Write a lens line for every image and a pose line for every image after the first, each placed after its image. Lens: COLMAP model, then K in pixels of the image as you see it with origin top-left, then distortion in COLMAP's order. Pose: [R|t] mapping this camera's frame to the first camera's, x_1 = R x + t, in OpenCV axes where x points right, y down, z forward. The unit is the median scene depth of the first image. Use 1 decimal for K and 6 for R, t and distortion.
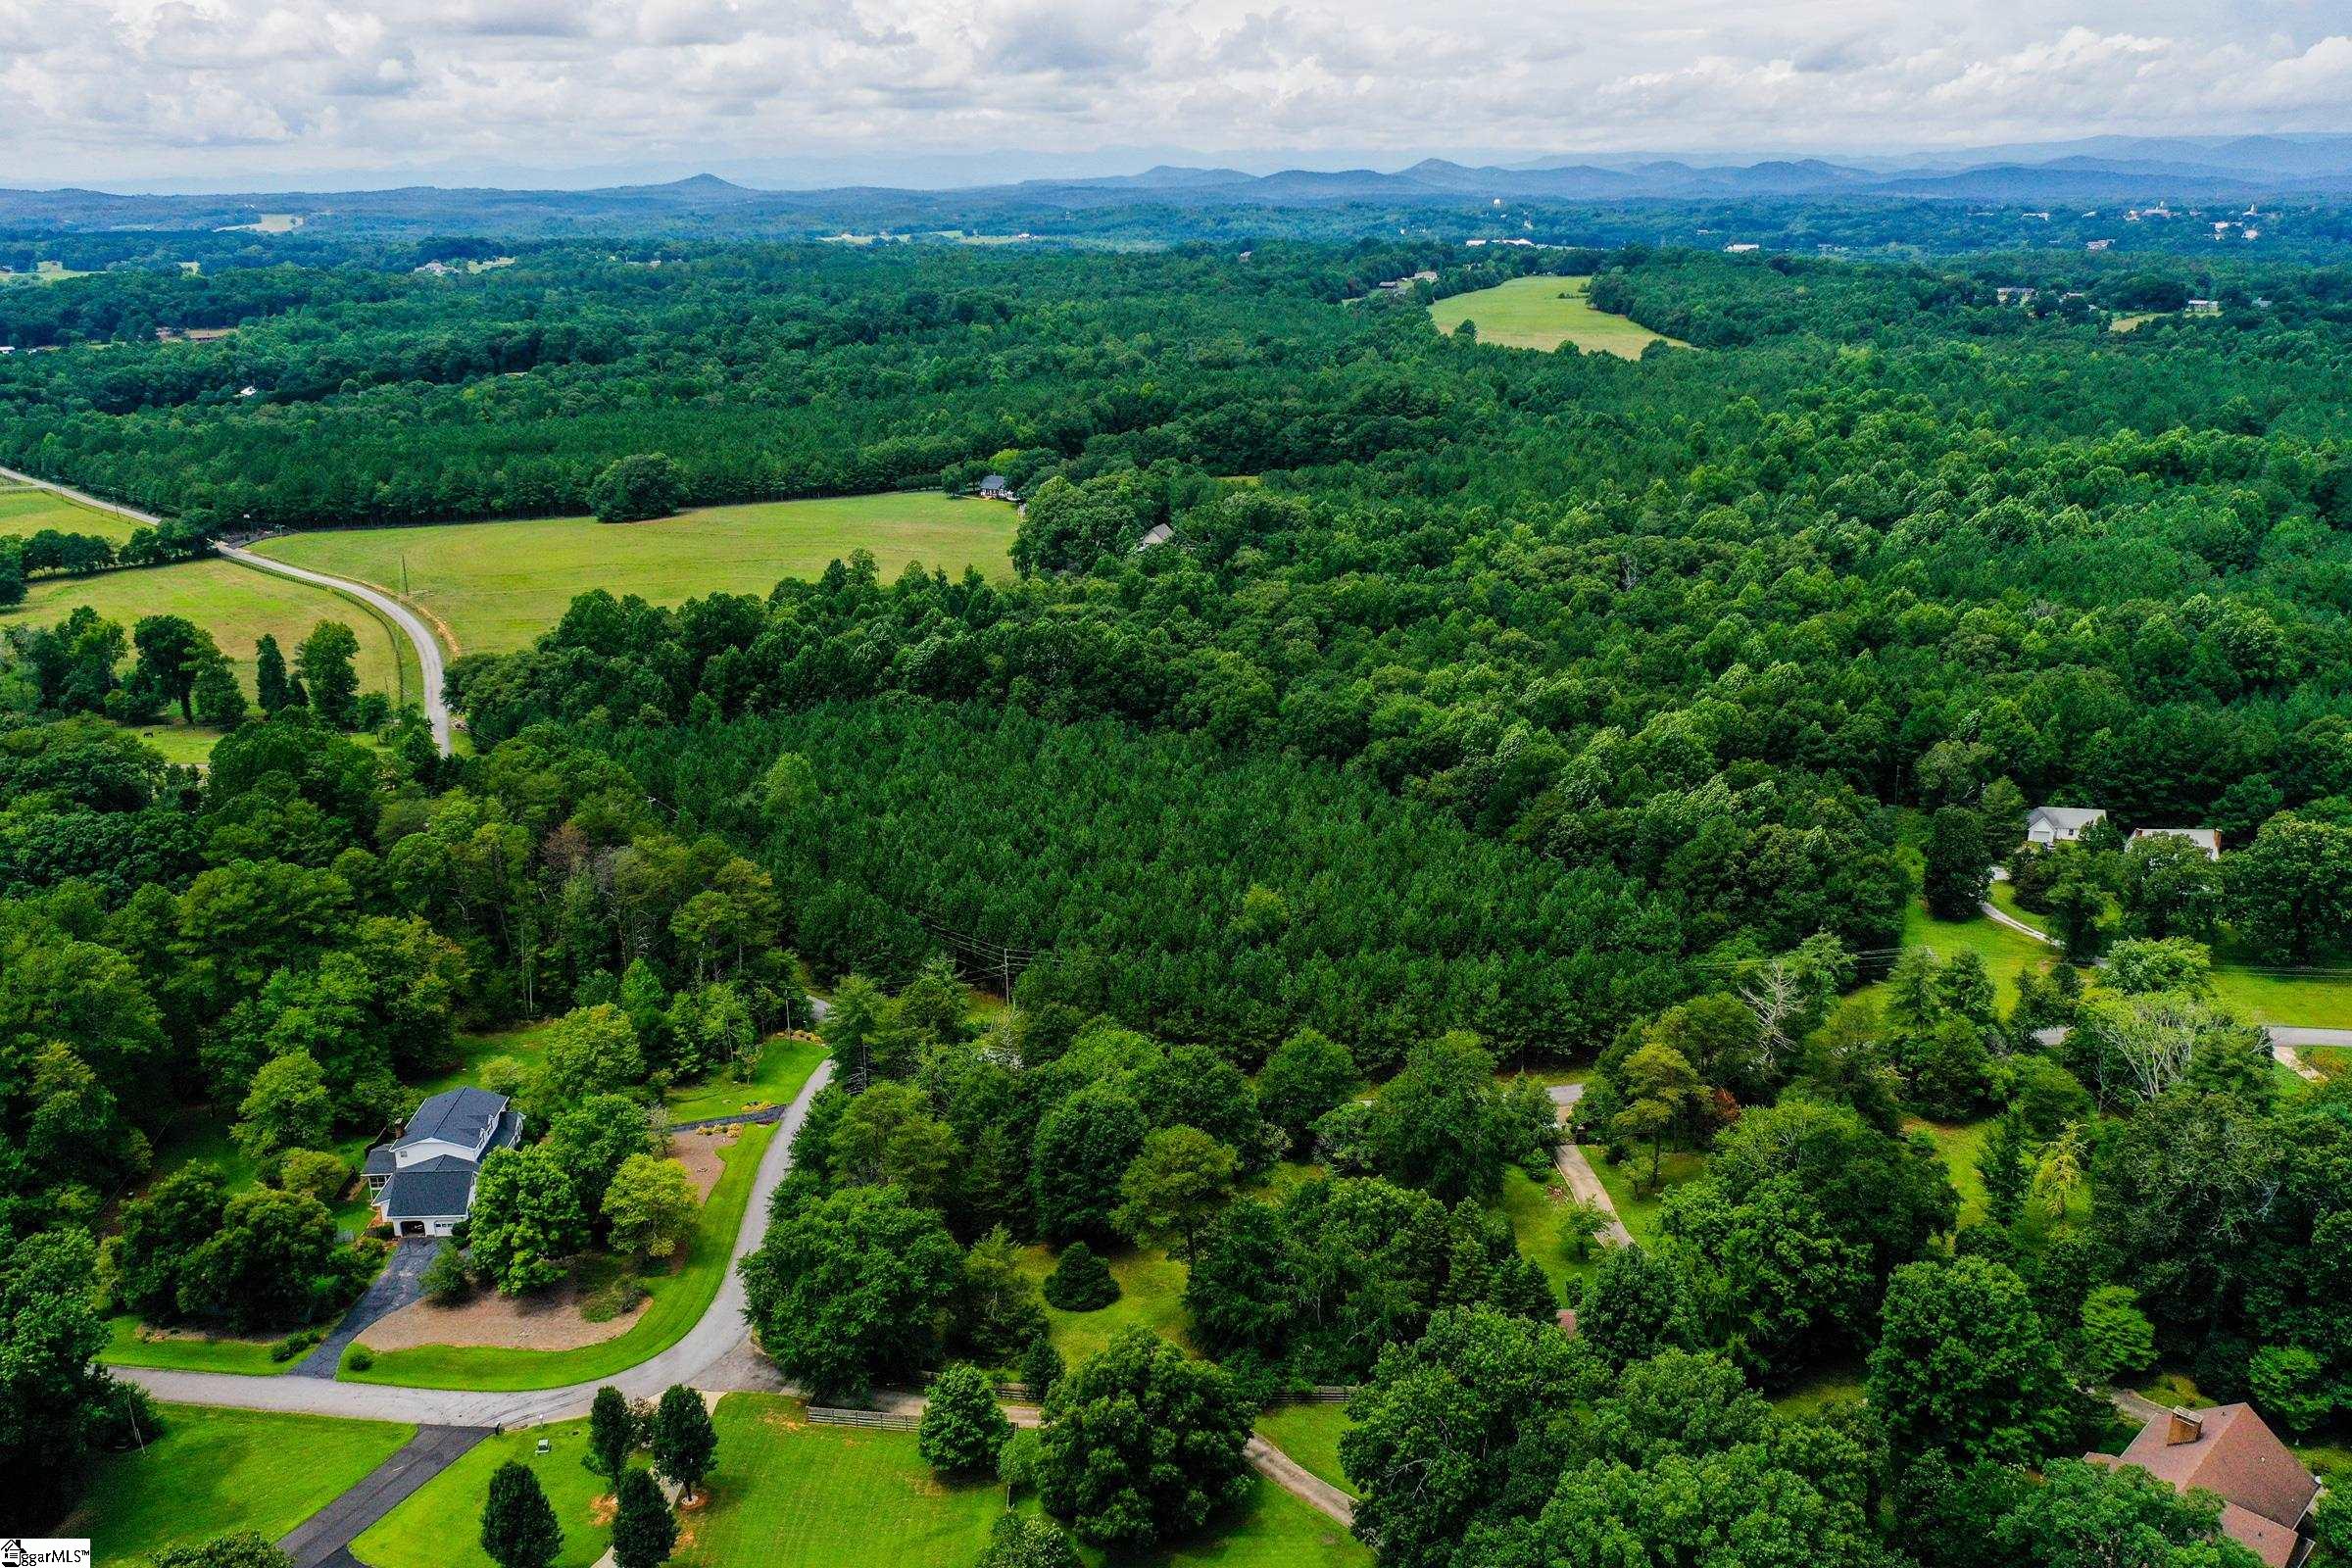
lens RADIAL K [[1846.0, 0, 1176.0], [0, 1846.0, 784.0], [0, 0, 1]] dist [-0.011528, -0.003370]
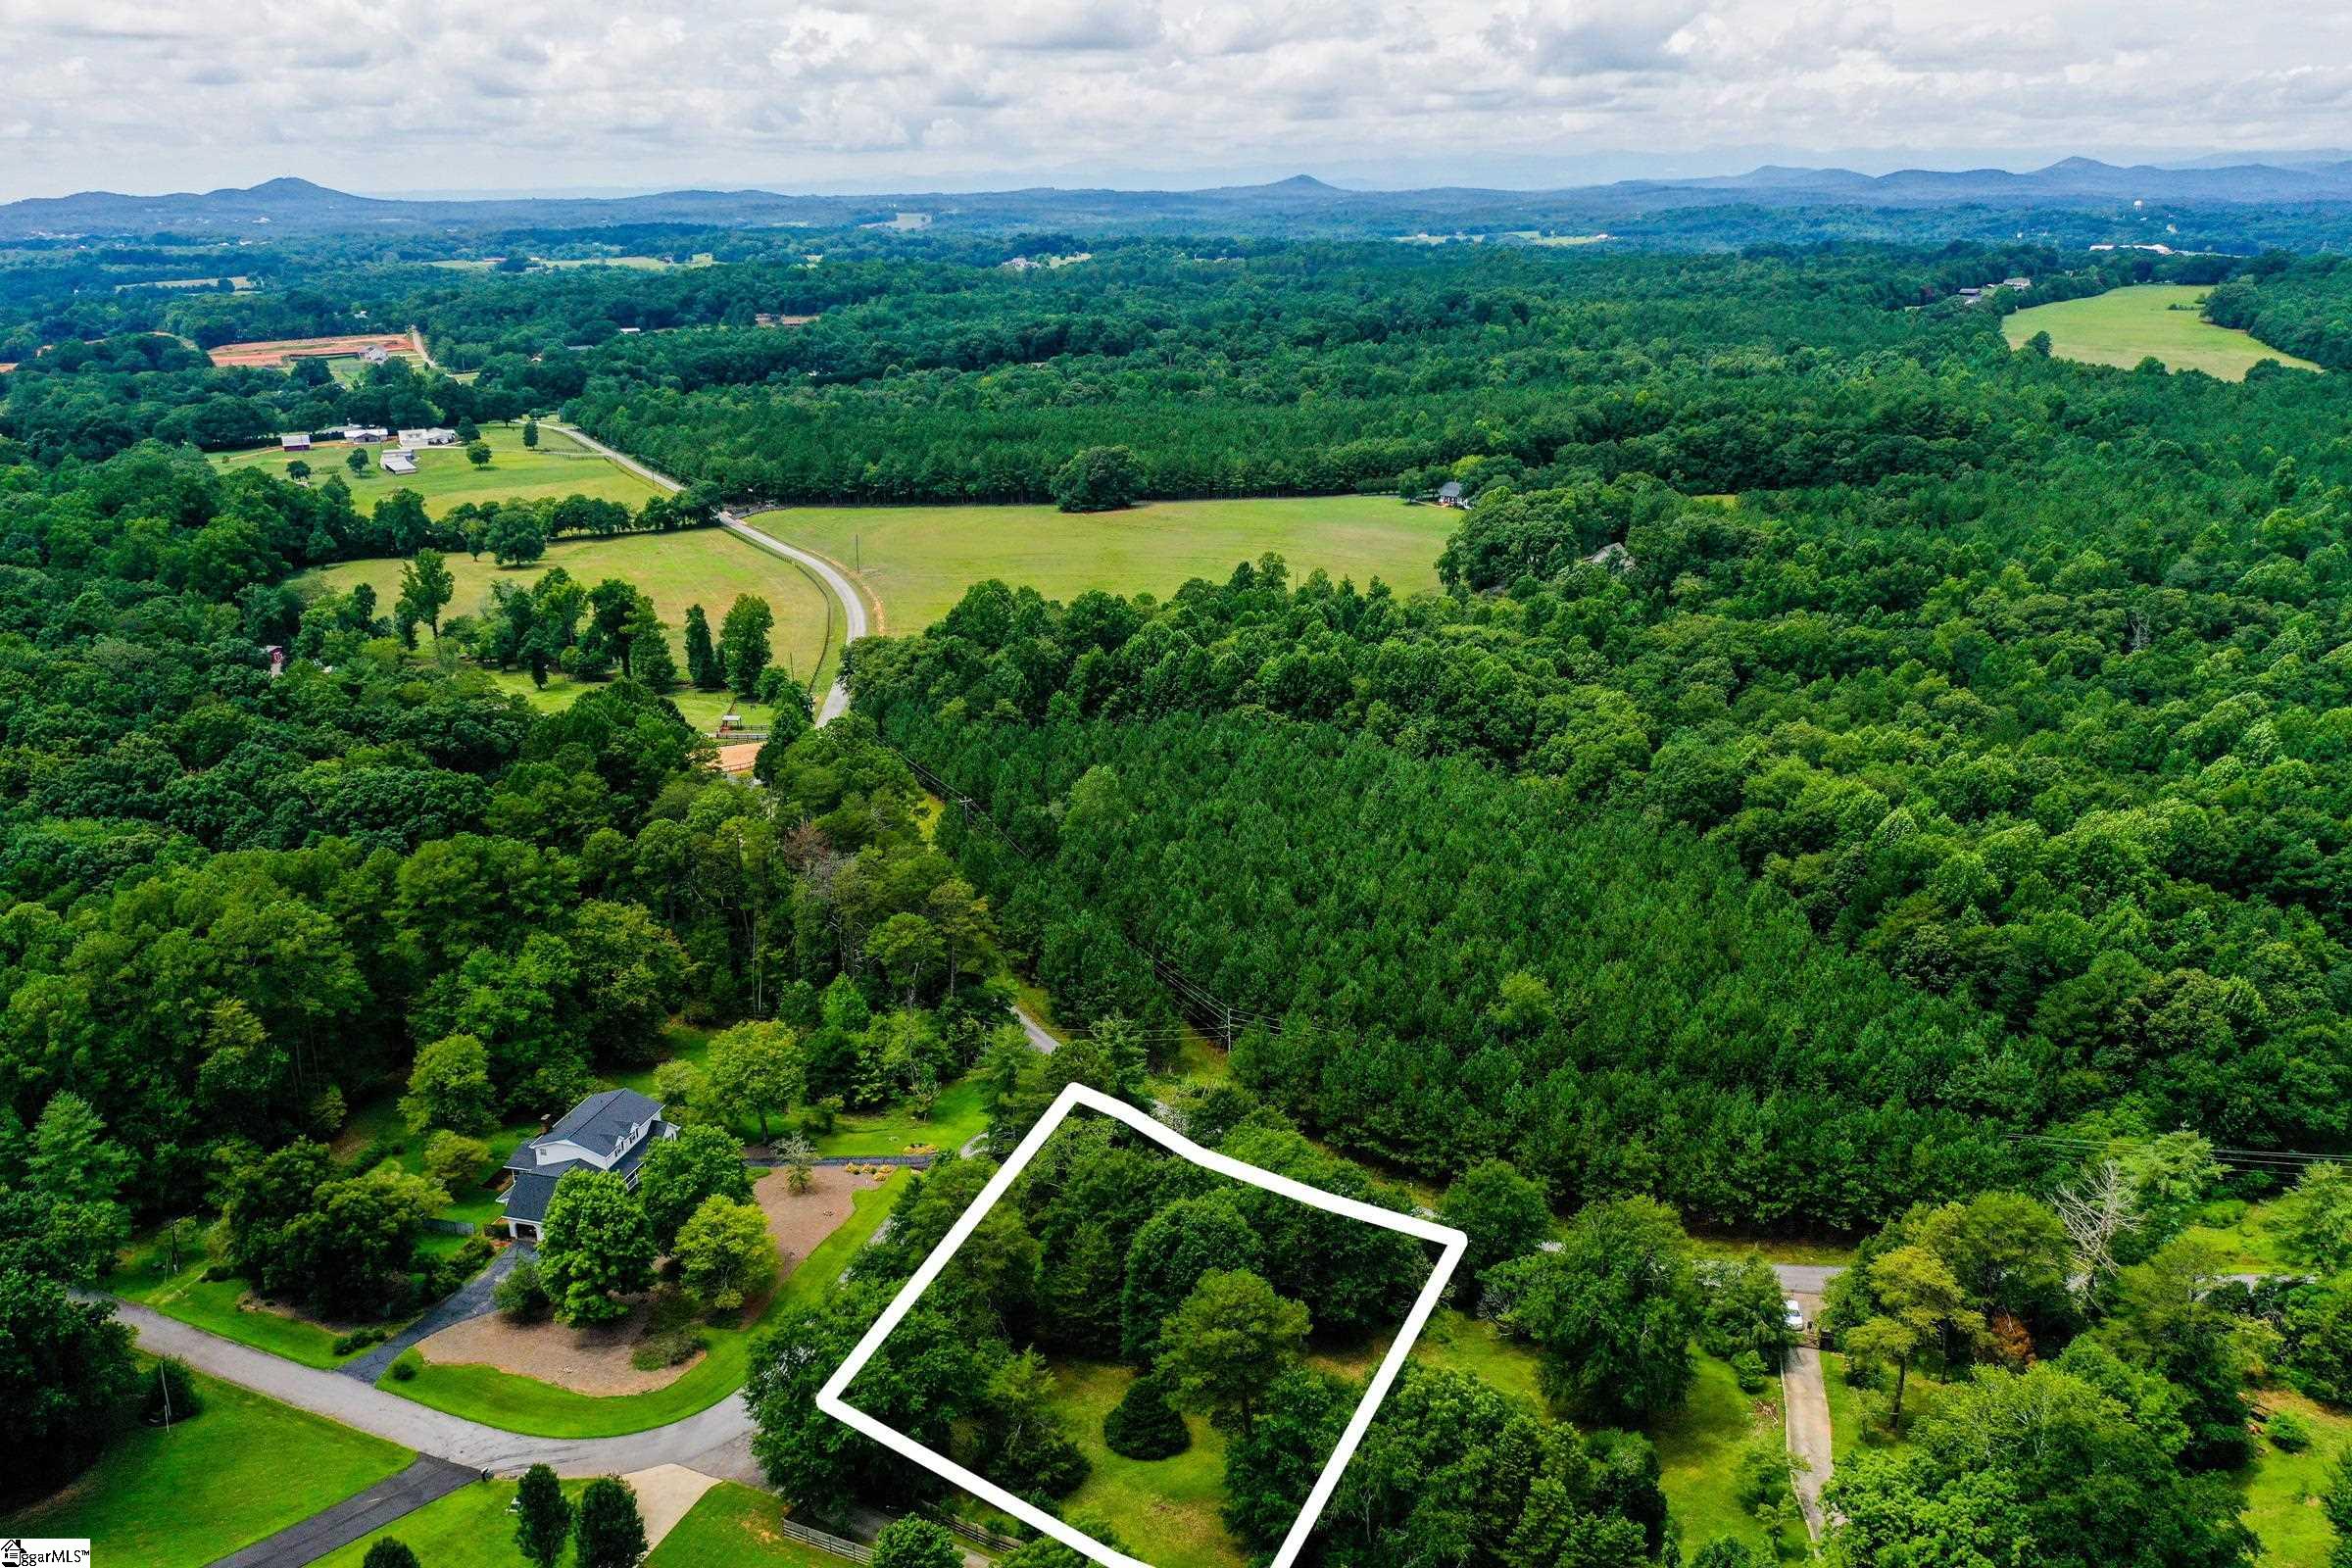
lens RADIAL K [[1837.3, 0, 1176.0], [0, 1837.3, 784.0], [0, 0, 1]] dist [-0.023023, 0.002174]
pose [[0.952859, 0.090287, -0.289669, 0.088723], [-0.089937, 0.995841, 0.014549, -0.020661], [0.289777, 0.012189, 0.957016, 0.084437]]
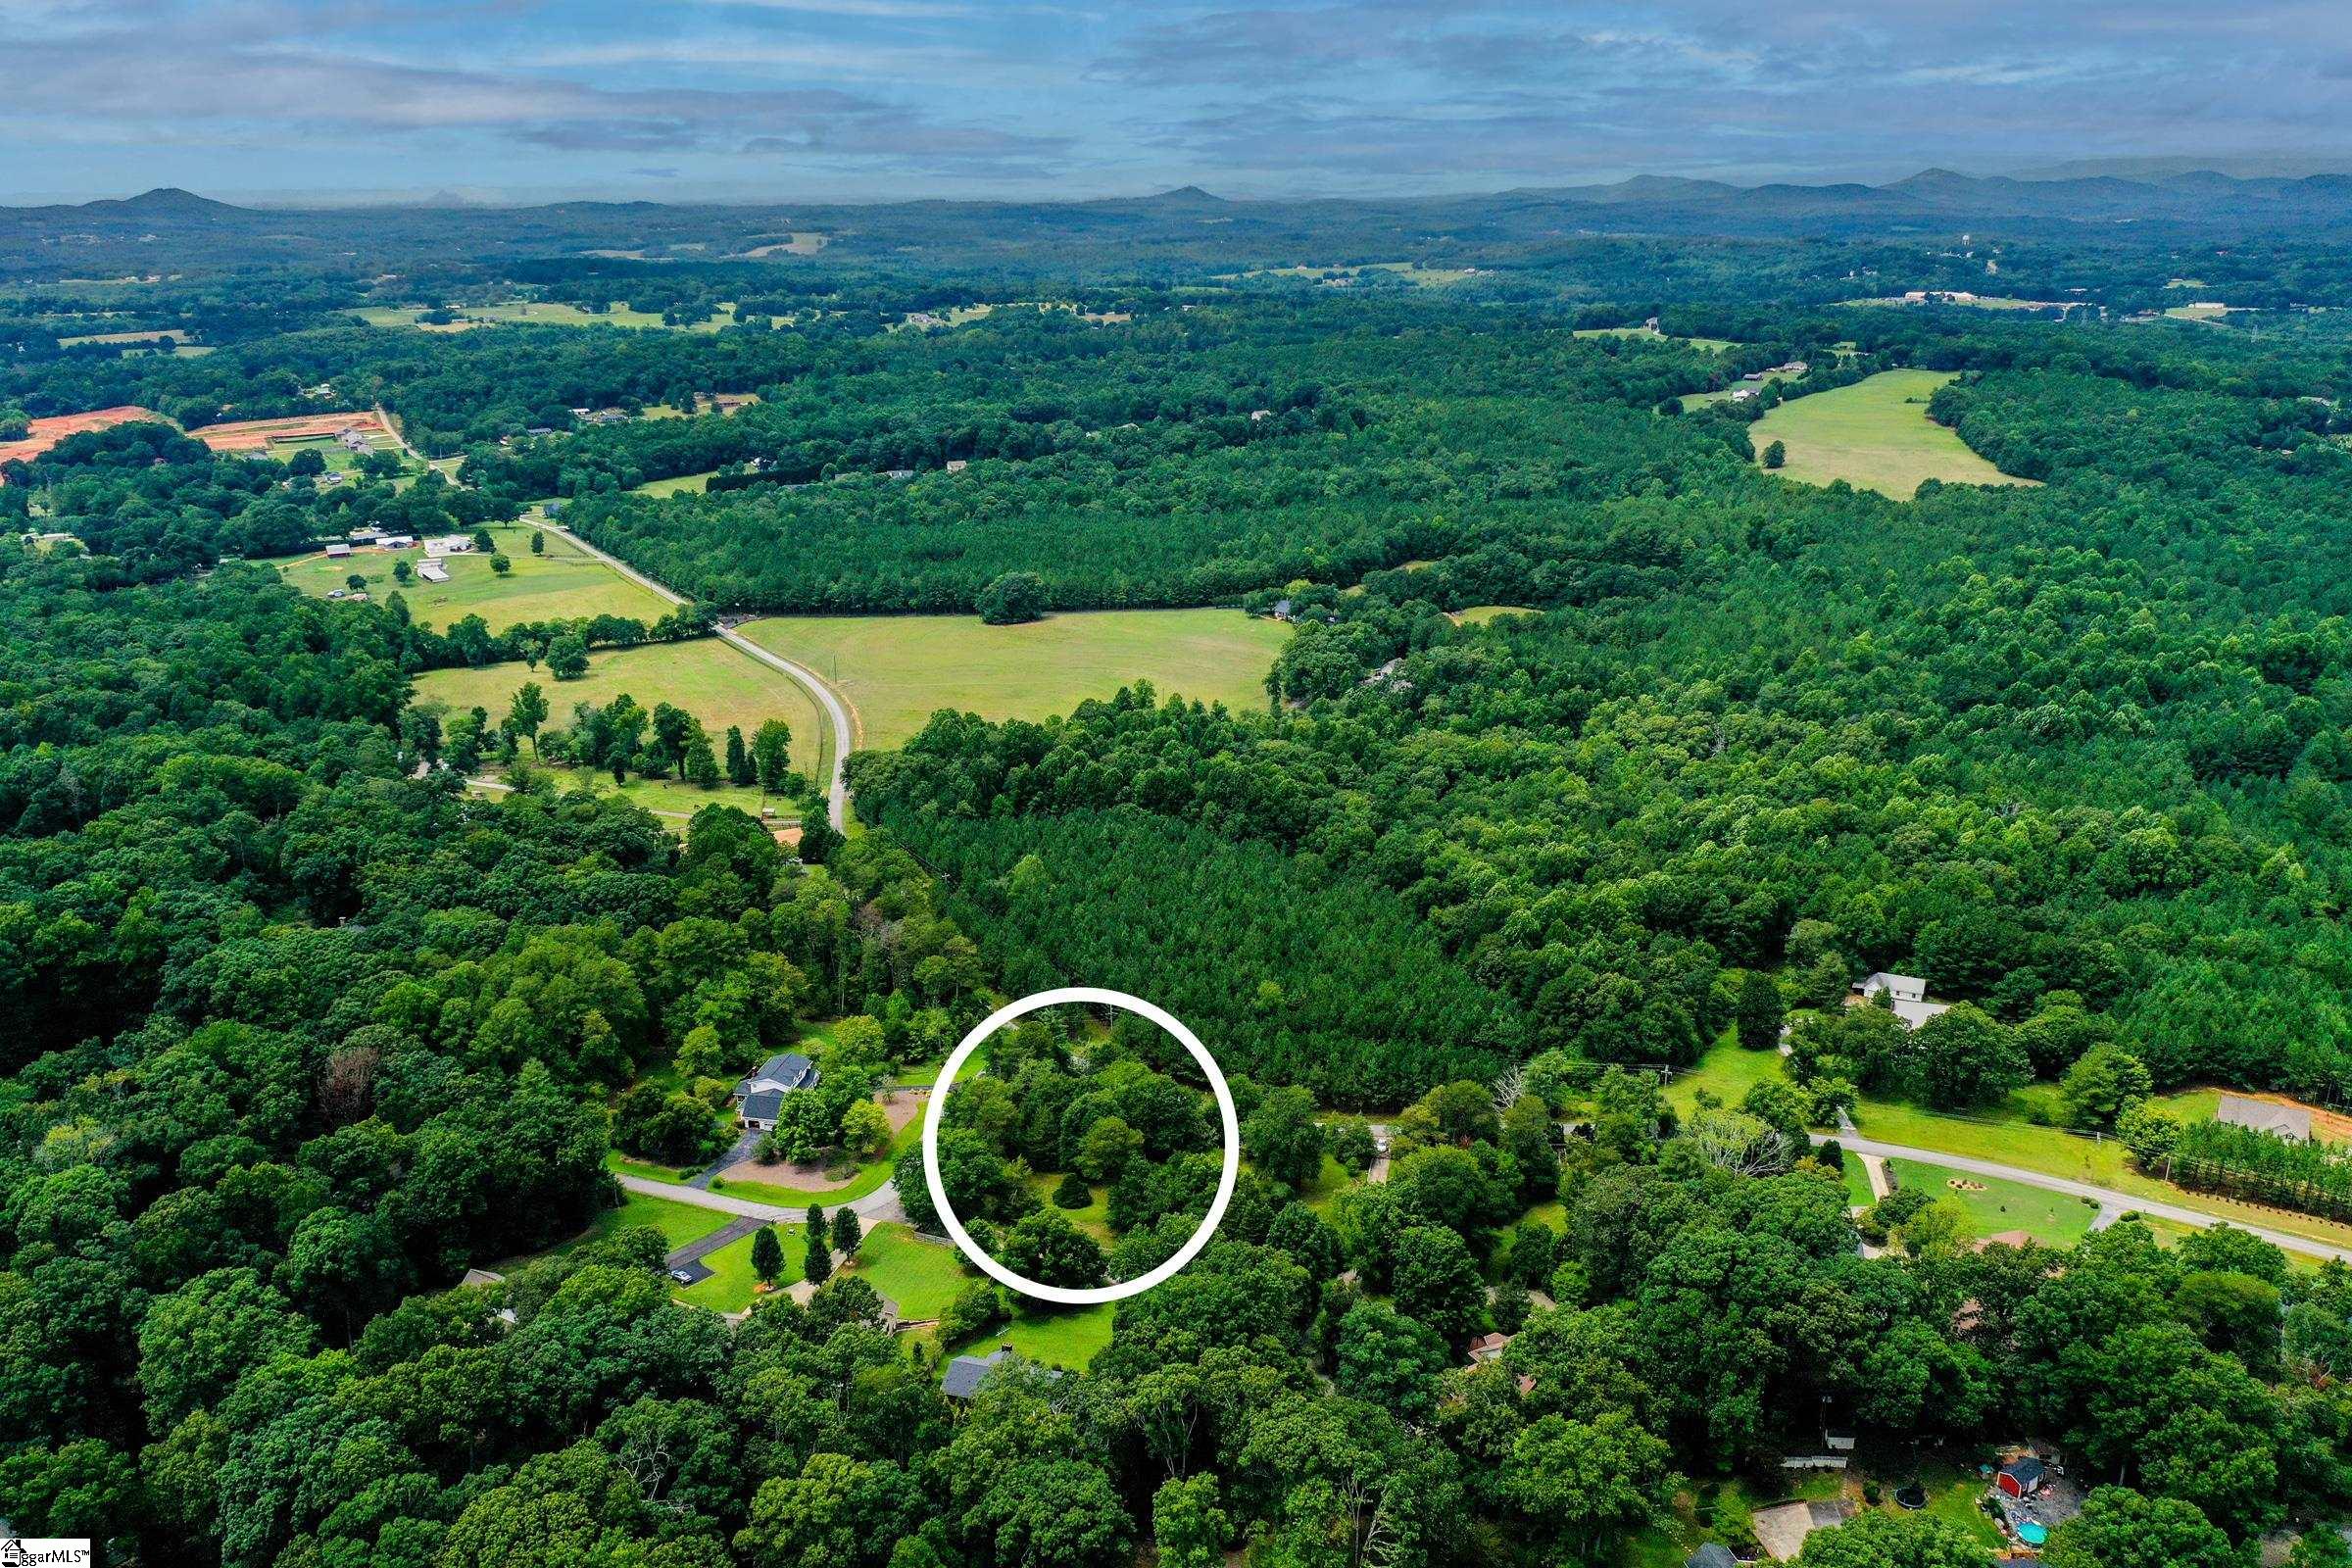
lens RADIAL K [[1846.0, 0, 1176.0], [0, 1846.0, 784.0], [0, 0, 1]] dist [-0.011528, -0.003370]
pose [[0.968636, 0.076800, -0.236319, 0.224405], [-0.076230, 0.997023, 0.011560, -0.086247], [0.236504, 0.006817, 0.971607, -0.392630]]
